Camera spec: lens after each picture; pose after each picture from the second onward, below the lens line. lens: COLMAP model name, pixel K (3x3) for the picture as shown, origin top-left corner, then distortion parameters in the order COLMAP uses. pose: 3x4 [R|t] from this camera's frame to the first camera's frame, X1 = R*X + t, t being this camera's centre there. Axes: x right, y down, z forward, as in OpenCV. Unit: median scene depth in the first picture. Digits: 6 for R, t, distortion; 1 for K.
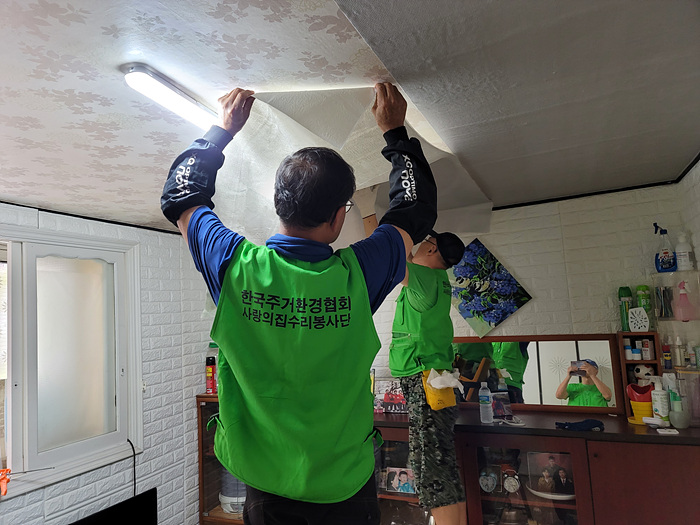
lens RADIAL K [[493.8, 0, 351.6], [0, 493.8, 272.5], [0, 0, 1]] dist [0.052816, -0.068892]
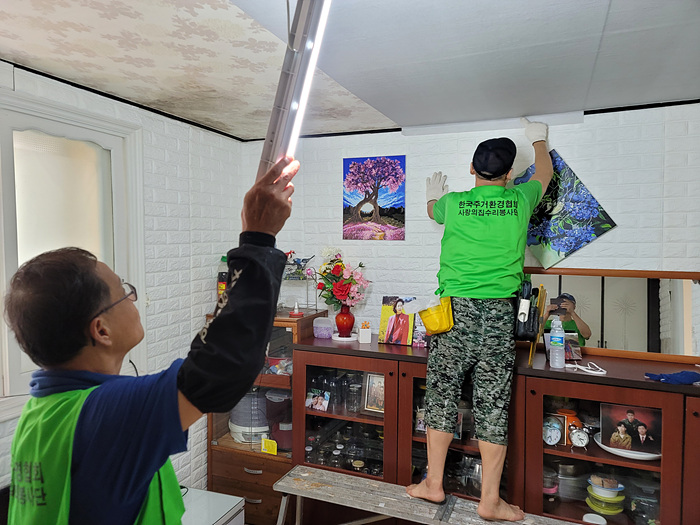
lens RADIAL K [[493.8, 0, 351.6], [0, 493.8, 272.5], [0, 0, 1]] dist [0.052816, -0.068892]
pose [[0.997888, 0.060570, 0.023469, -0.093482], [-0.063349, 0.987349, 0.145359, 0.035650], [-0.014367, -0.146539, 0.989101, 0.164137]]
